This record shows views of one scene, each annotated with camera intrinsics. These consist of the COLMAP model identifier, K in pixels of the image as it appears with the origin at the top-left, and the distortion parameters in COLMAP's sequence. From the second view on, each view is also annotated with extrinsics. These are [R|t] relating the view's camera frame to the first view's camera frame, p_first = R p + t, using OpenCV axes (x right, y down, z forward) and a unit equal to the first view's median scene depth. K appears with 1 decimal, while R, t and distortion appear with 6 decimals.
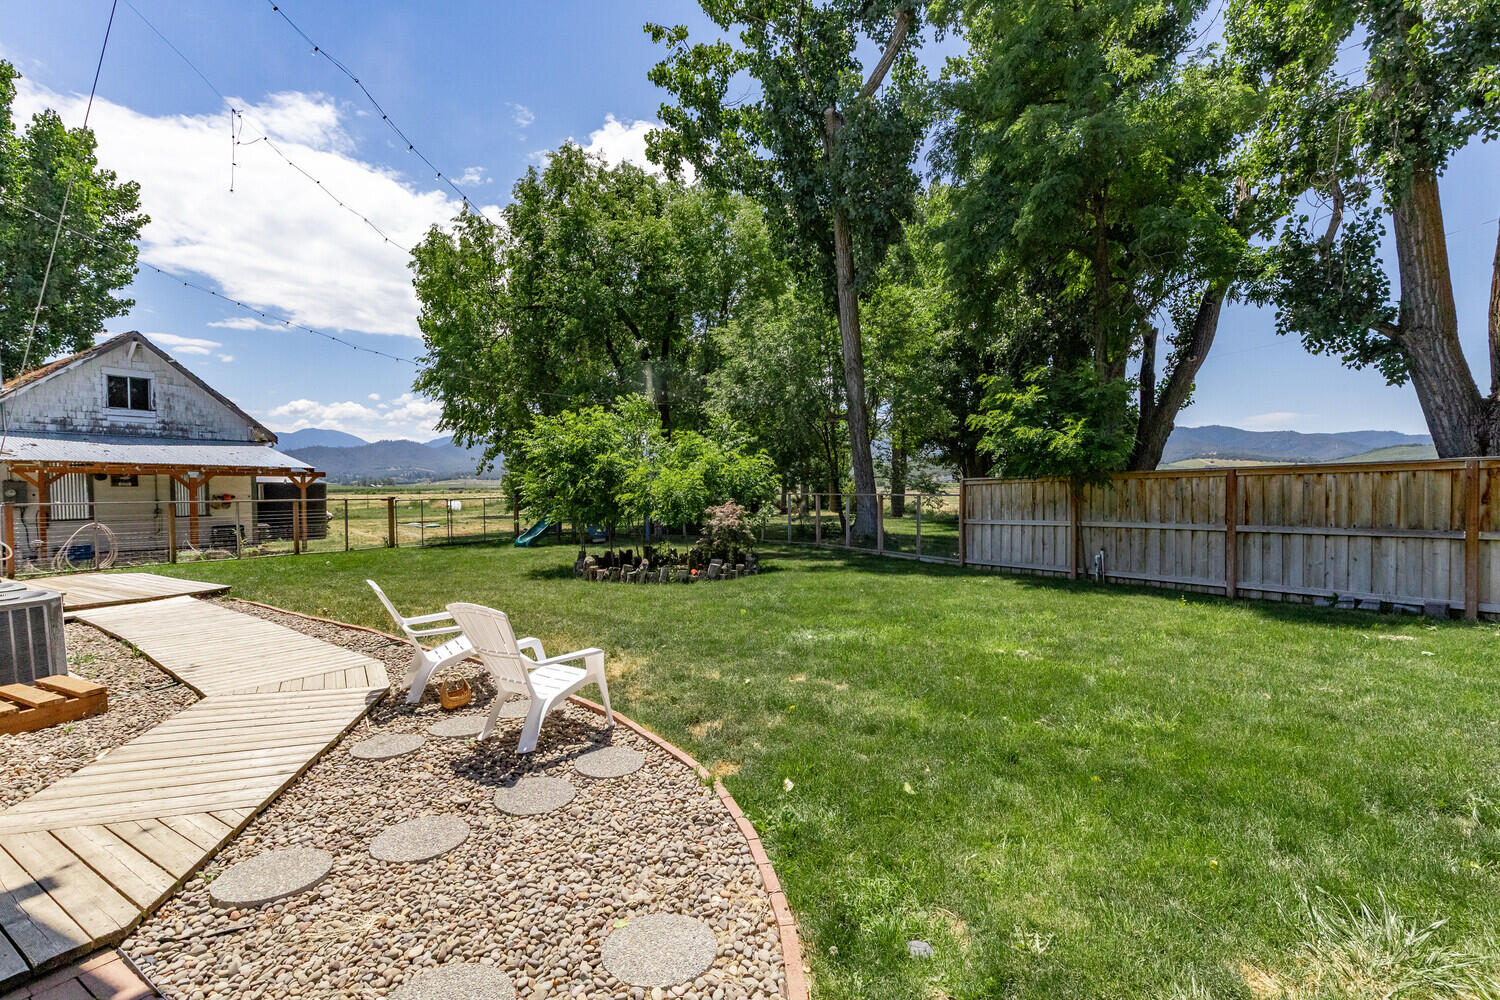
lens RADIAL K [[682.0, 0, 757.1], [0, 682.0, 507.0], [0, 0, 1]] dist [0.005713, 0.000646]
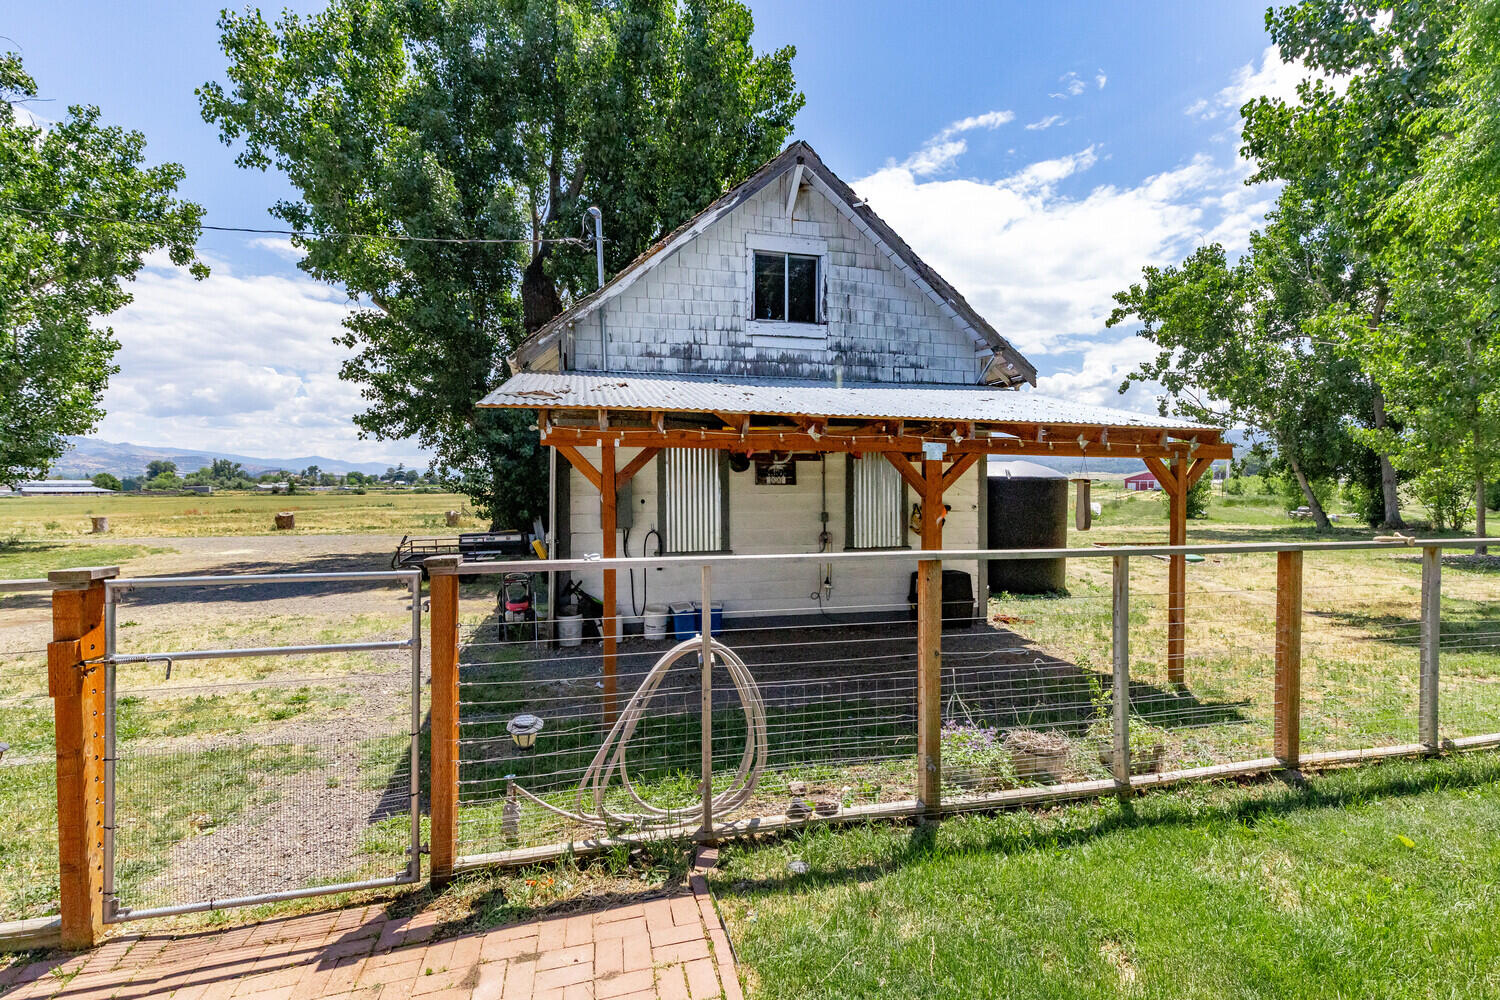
lens RADIAL K [[682.0, 0, 750.0], [0, 682.0, 499.7], [0, 0, 1]] dist [0.005713, 0.000646]
pose [[0.724177, 0.006725, -0.689582, -0.607386], [-0.021256, 0.999695, -0.012574, -0.012886], [0.689287, 0.023764, 0.724099, 0.643641]]
